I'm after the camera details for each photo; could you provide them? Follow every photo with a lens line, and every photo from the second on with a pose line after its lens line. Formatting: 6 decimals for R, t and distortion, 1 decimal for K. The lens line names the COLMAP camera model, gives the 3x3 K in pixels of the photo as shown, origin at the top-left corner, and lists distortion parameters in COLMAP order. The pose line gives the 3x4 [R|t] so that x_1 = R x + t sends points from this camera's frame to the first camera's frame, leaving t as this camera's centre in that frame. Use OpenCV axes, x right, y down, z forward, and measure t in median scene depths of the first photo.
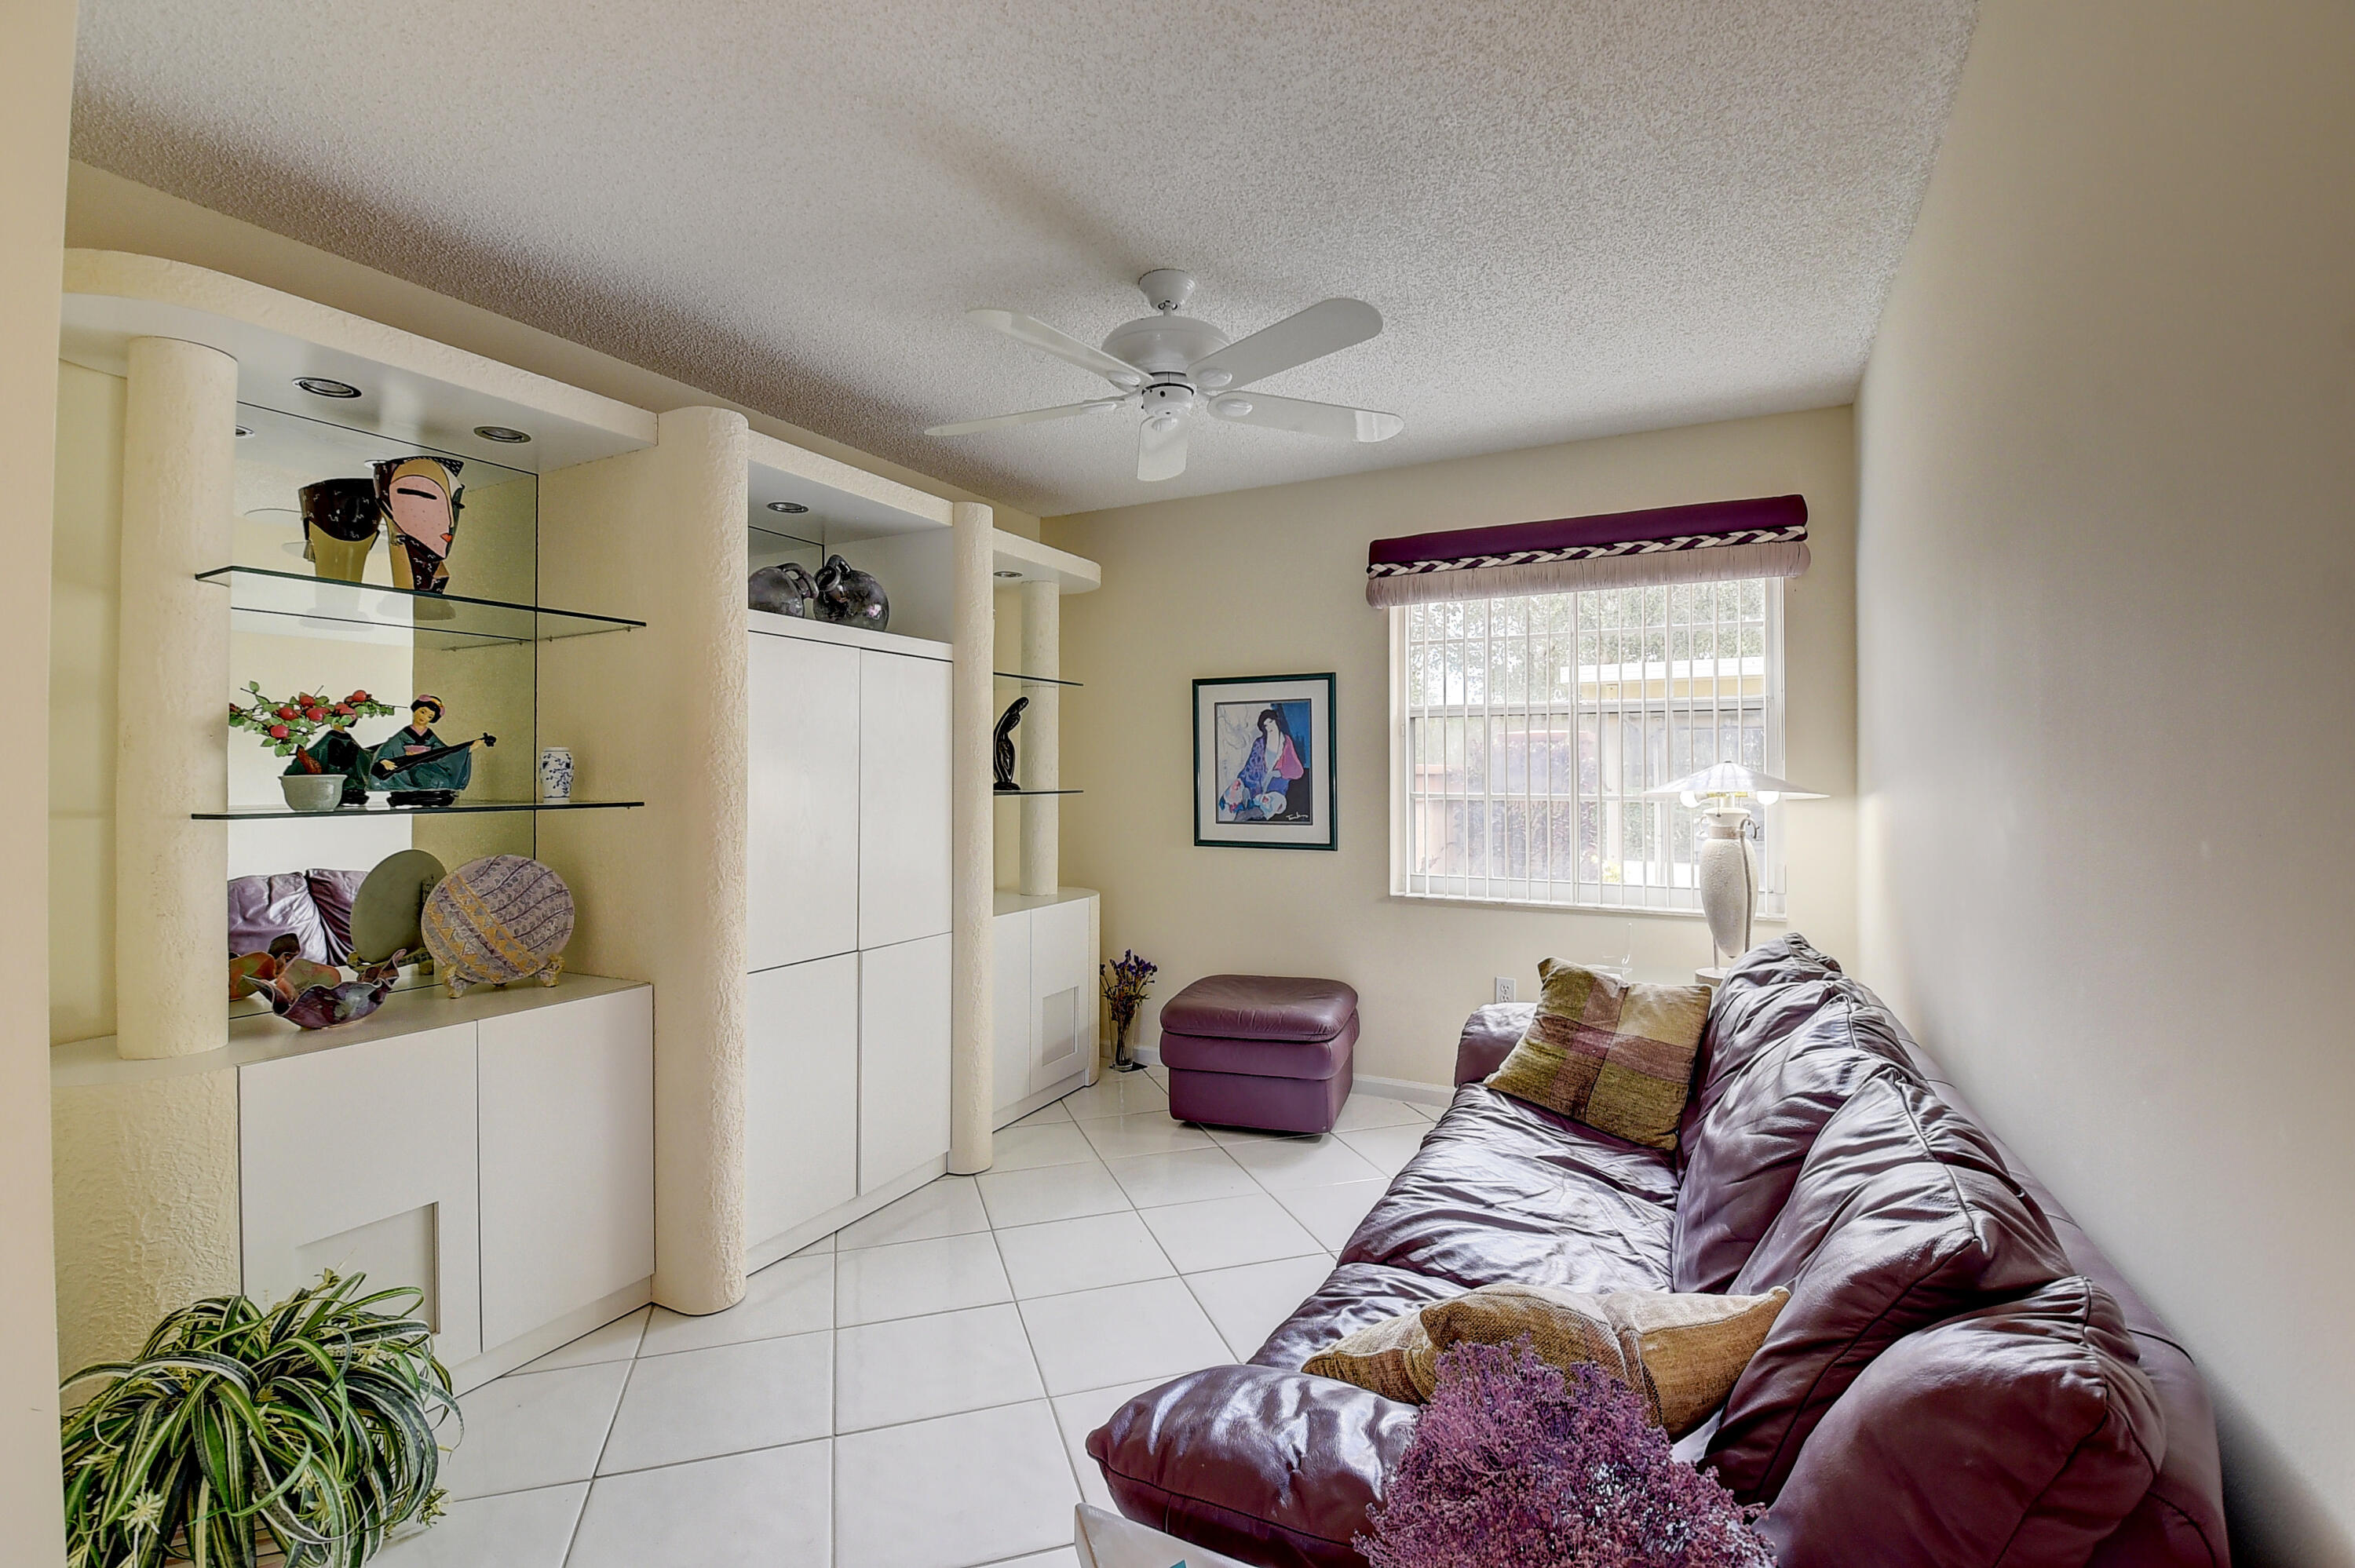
lens RADIAL K [[1039.6, 0, 1166.6], [0, 1039.6, 756.4], [0, 0, 1]] dist [0.031244, -0.044384]
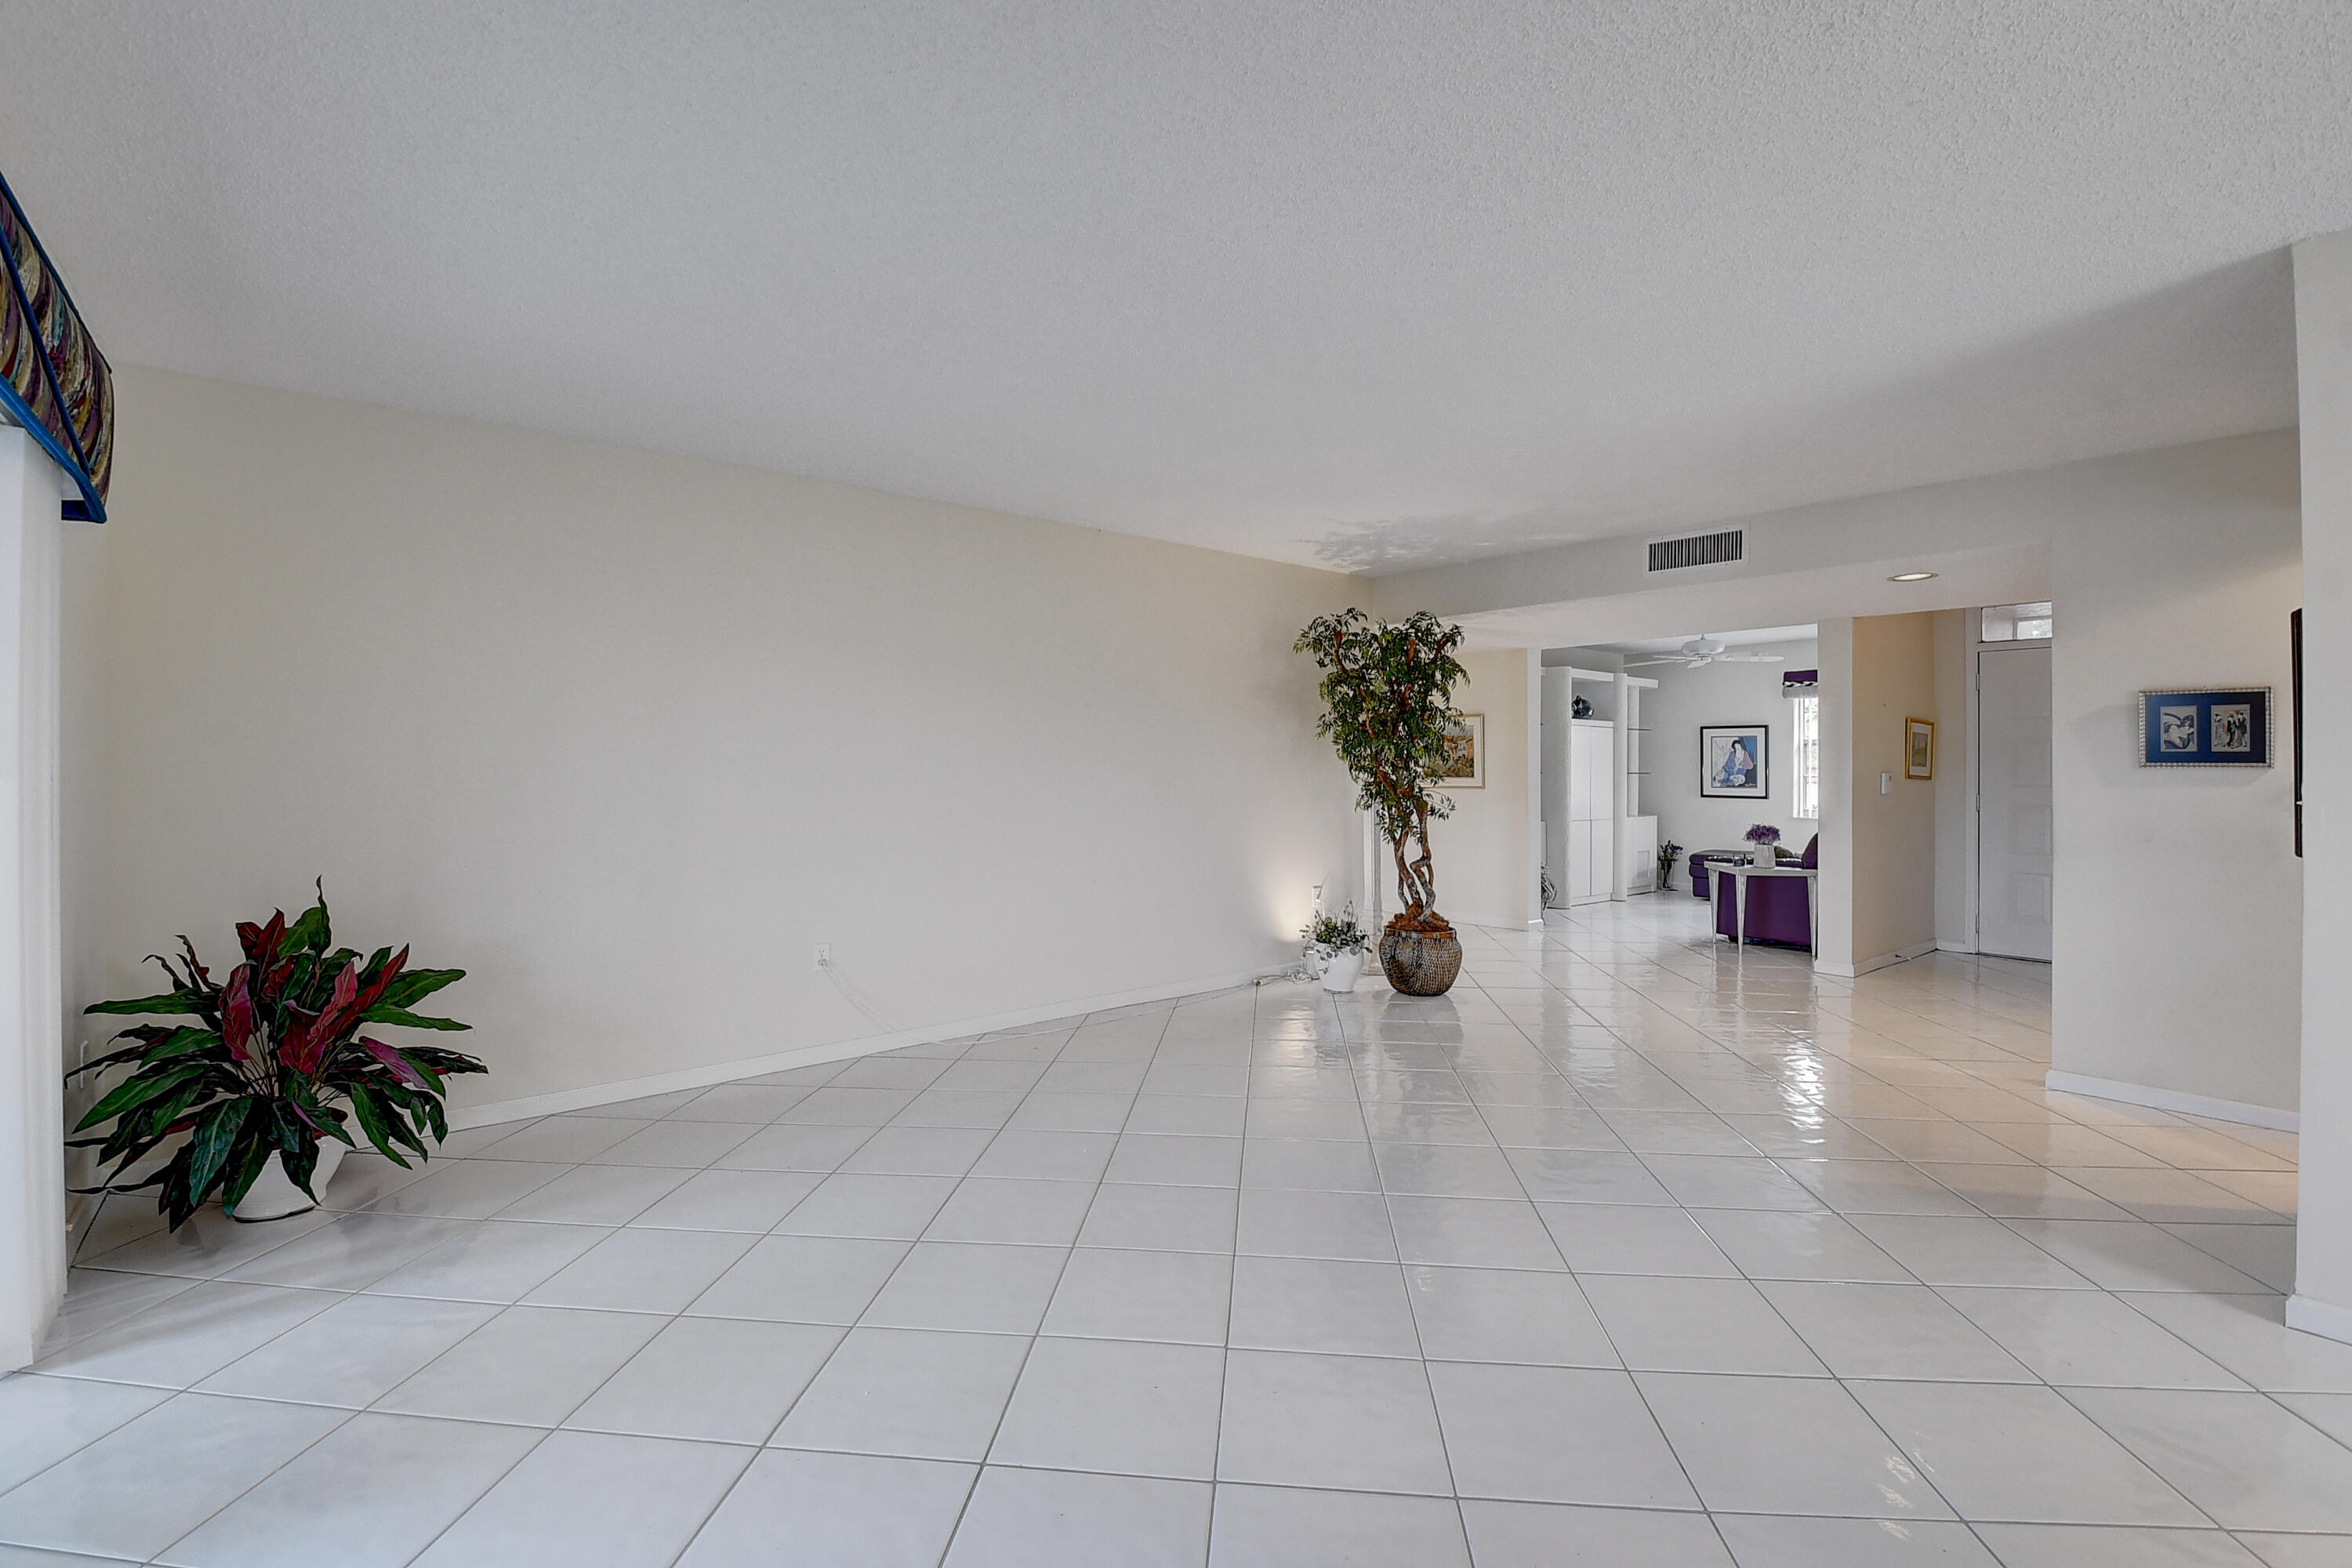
lens RADIAL K [[1038.4, 0, 1165.2], [0, 1038.4, 756.5], [0, 0, 1]] dist [0.031244, -0.044384]
pose [[0.917425, 0.004063, -0.397888, -0.160957], [-0.000584, 0.999961, 0.008864, -0.028987], [0.397908, -0.007900, 0.917391, -1.818930]]
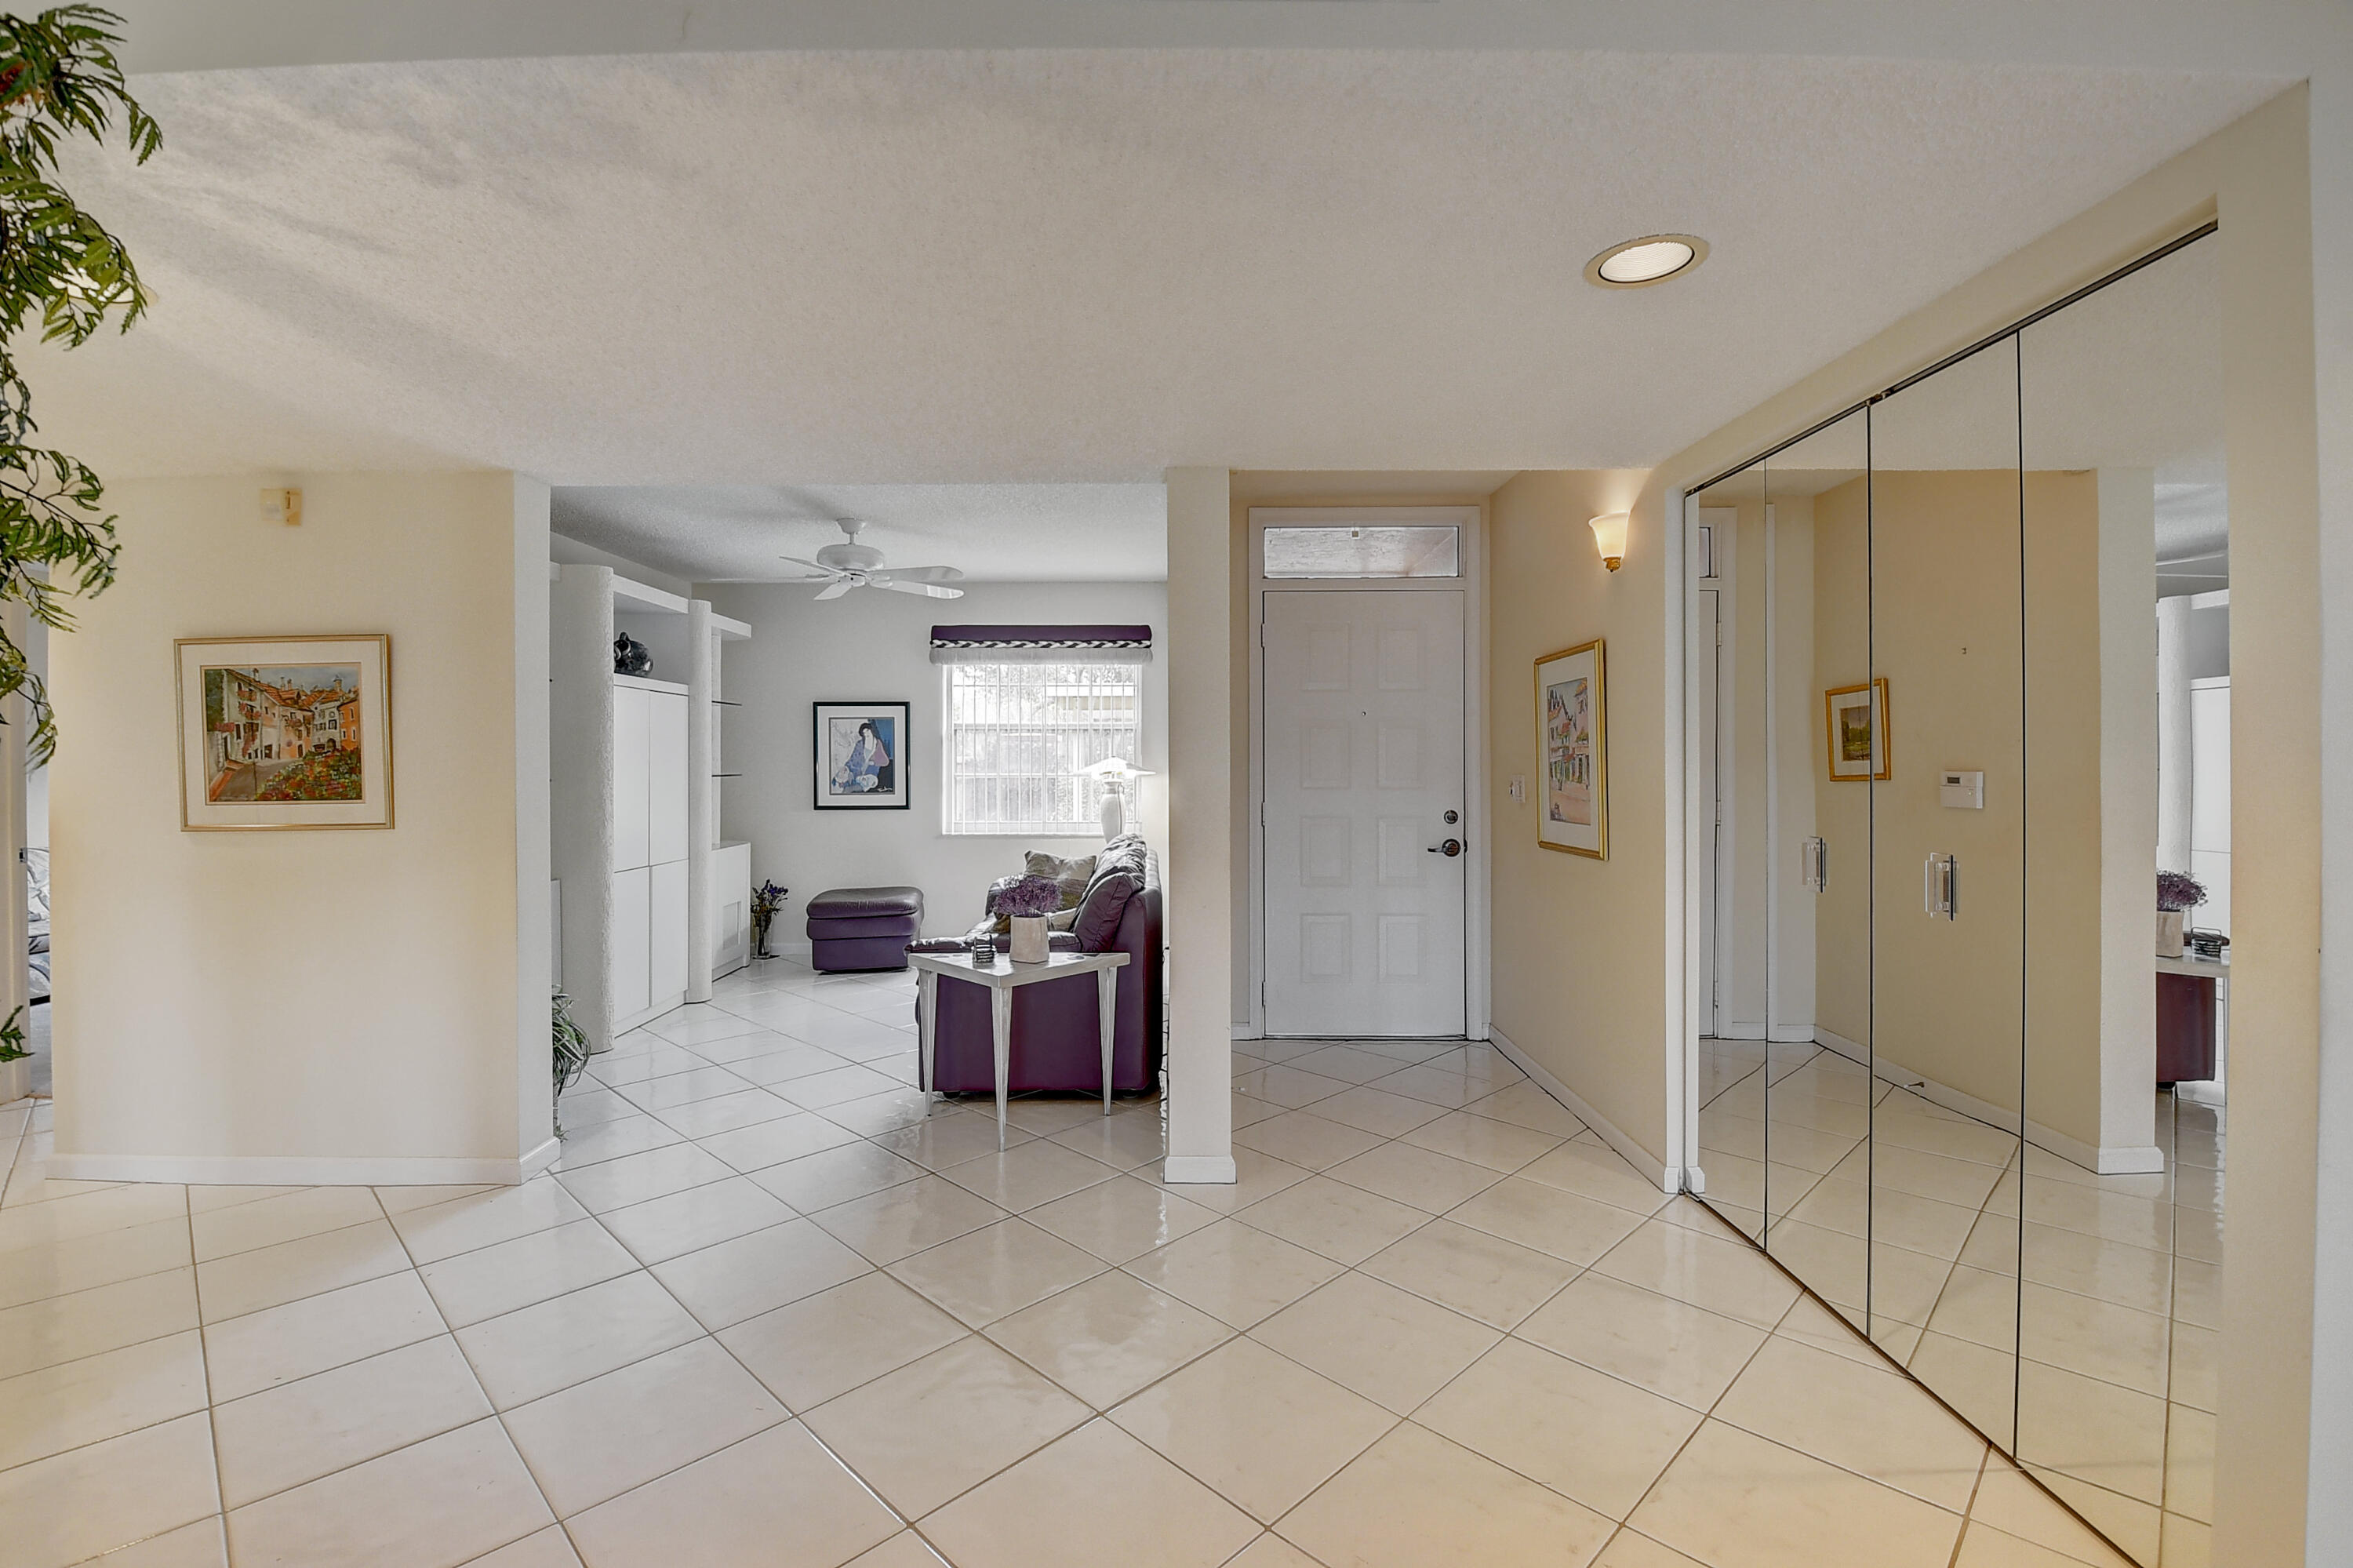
lens RADIAL K [[1038.9, 0, 1165.6], [0, 1038.9, 756.4], [0, 0, 1]] dist [0.031244, -0.044384]
pose [[0.888437, 0.001046, 0.458996, -0.241622], [-0.006945, 0.999914, 0.011165, -0.015500], [-0.458945, -0.013107, 0.888368, -0.675929]]
